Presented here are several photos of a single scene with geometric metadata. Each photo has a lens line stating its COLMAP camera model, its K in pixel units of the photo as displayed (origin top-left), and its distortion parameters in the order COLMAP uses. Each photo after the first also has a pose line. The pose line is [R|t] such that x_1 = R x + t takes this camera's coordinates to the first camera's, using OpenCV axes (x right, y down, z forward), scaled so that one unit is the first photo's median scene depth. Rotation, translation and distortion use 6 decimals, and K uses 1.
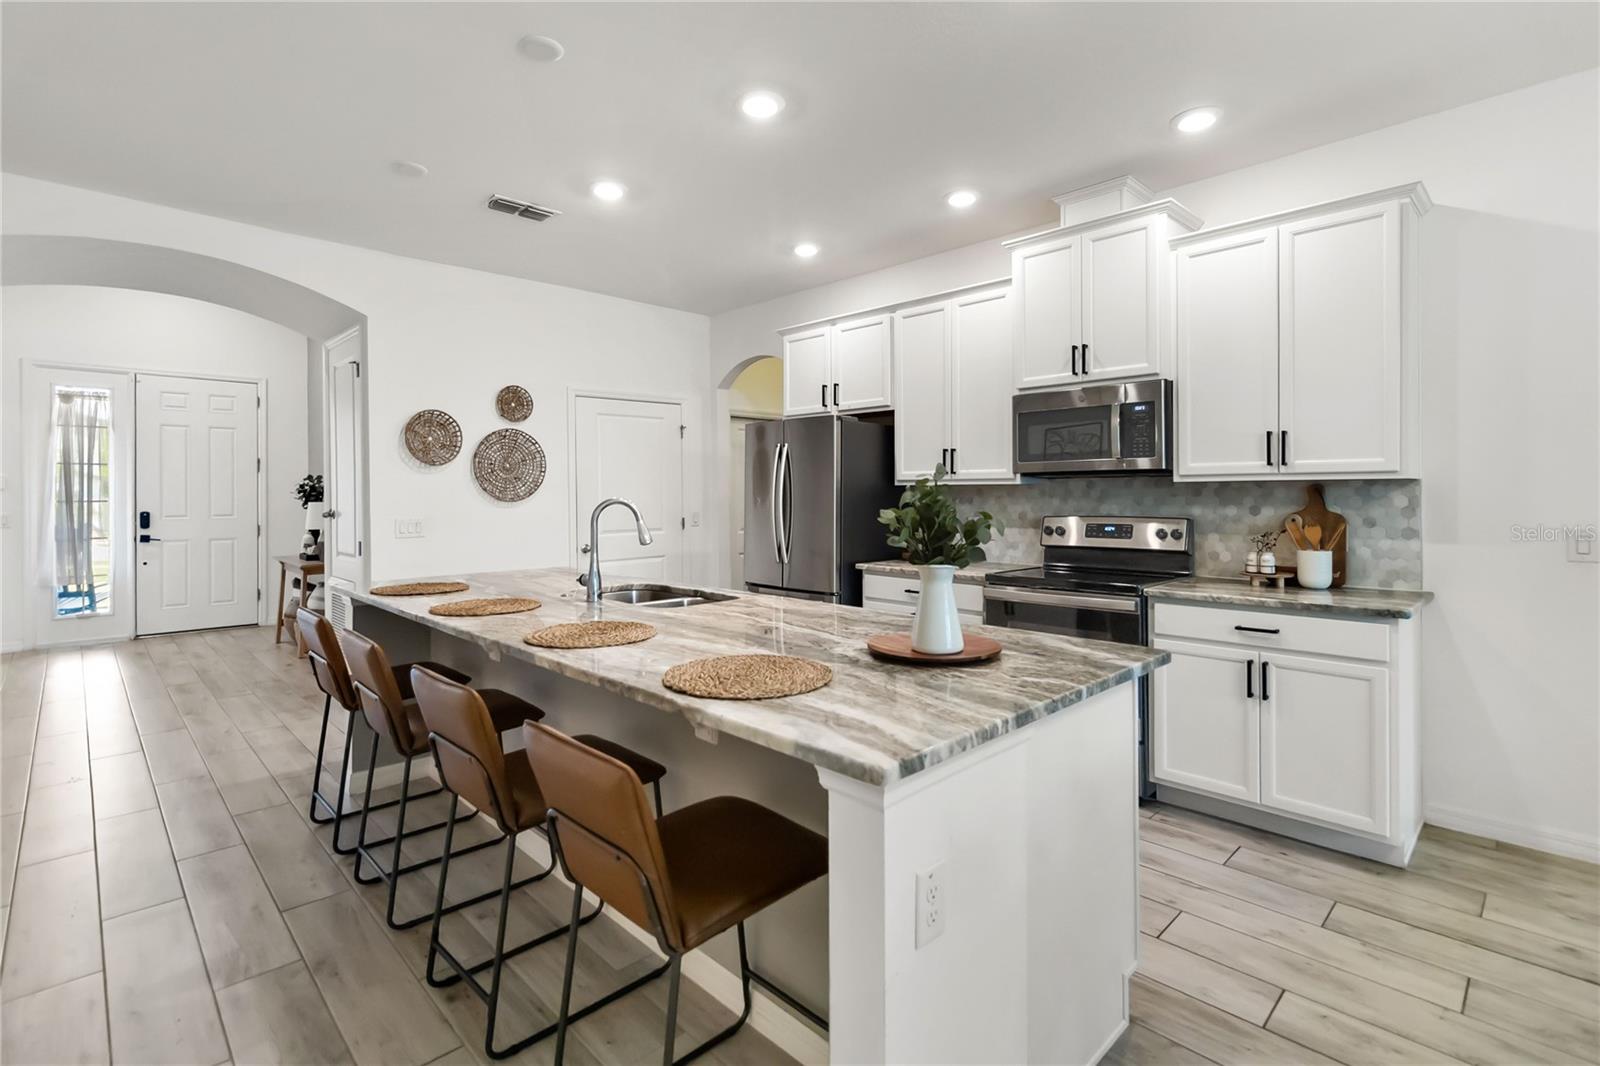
lens RADIAL K [[750.9, 0, 813.8], [0, 750.9, 496.0], [0, 0, 1]] dist [0.001558, 0.000184]
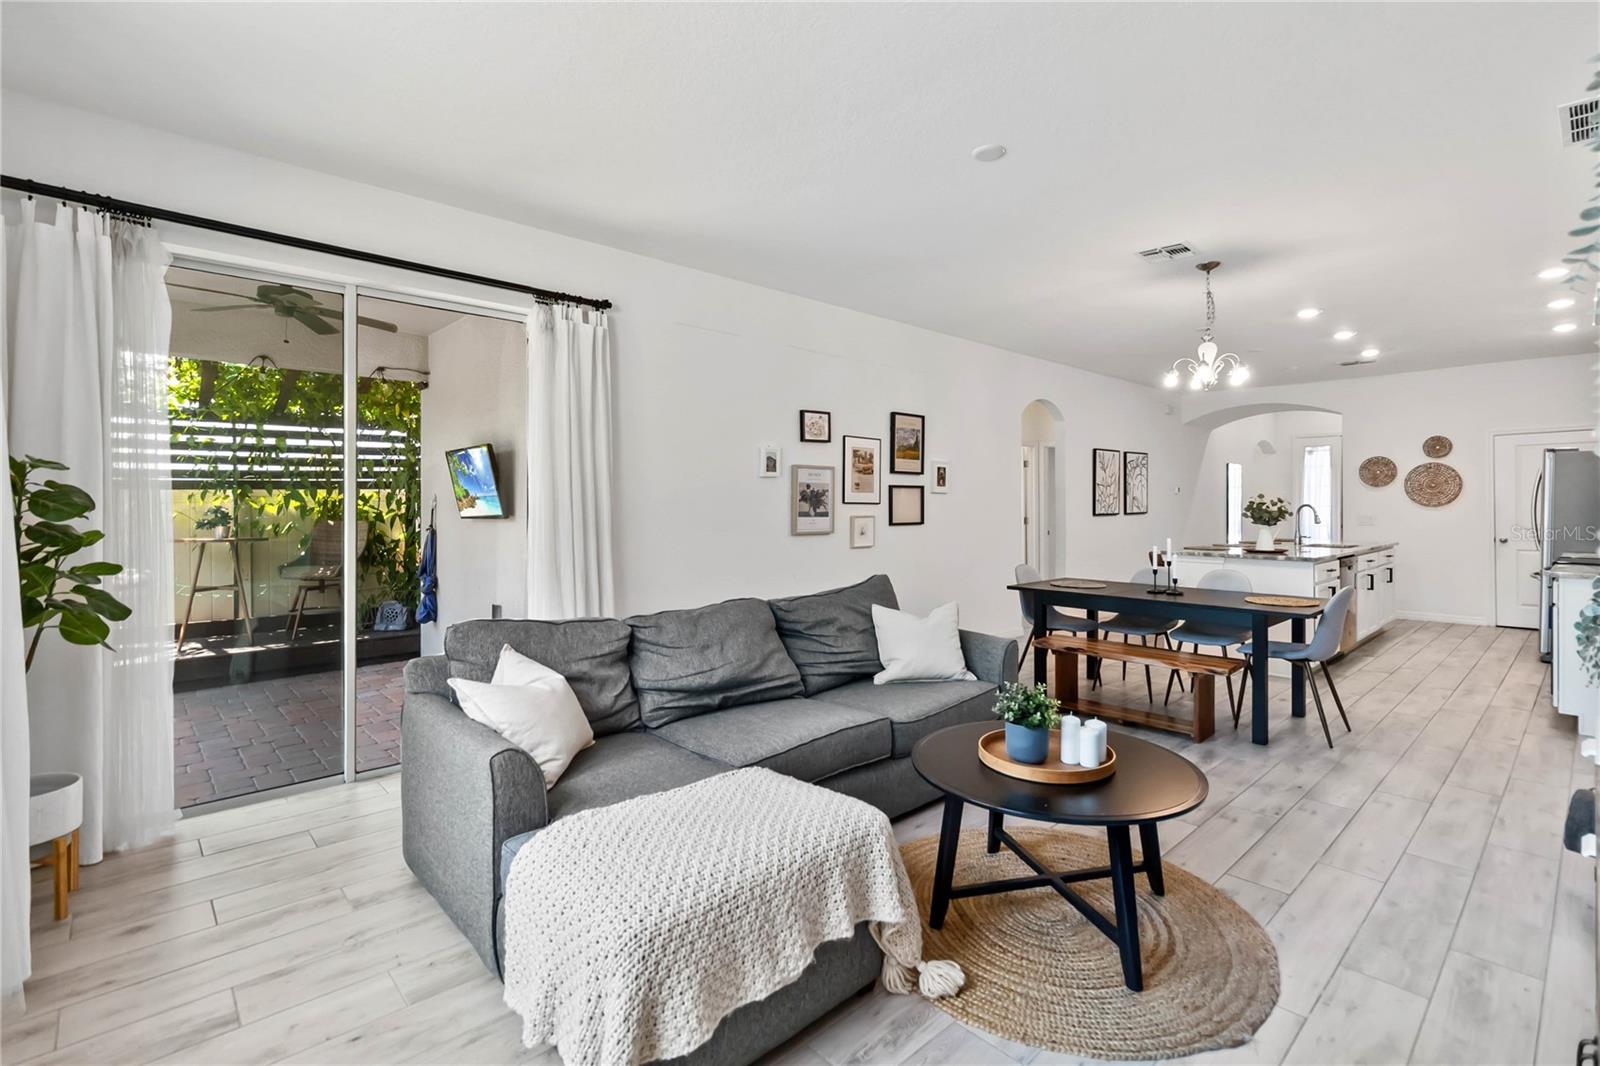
lens RADIAL K [[750.9, 0, 813.8], [0, 750.9, 496.0], [0, 0, 1]] dist [0.001558, 0.000184]
pose [[-0.018680, -0.006355, -0.999805, 1.521768], [-0.002752, 0.999976, -0.006305, -0.002233], [0.999822, 0.002634, -0.018697, -0.395382]]
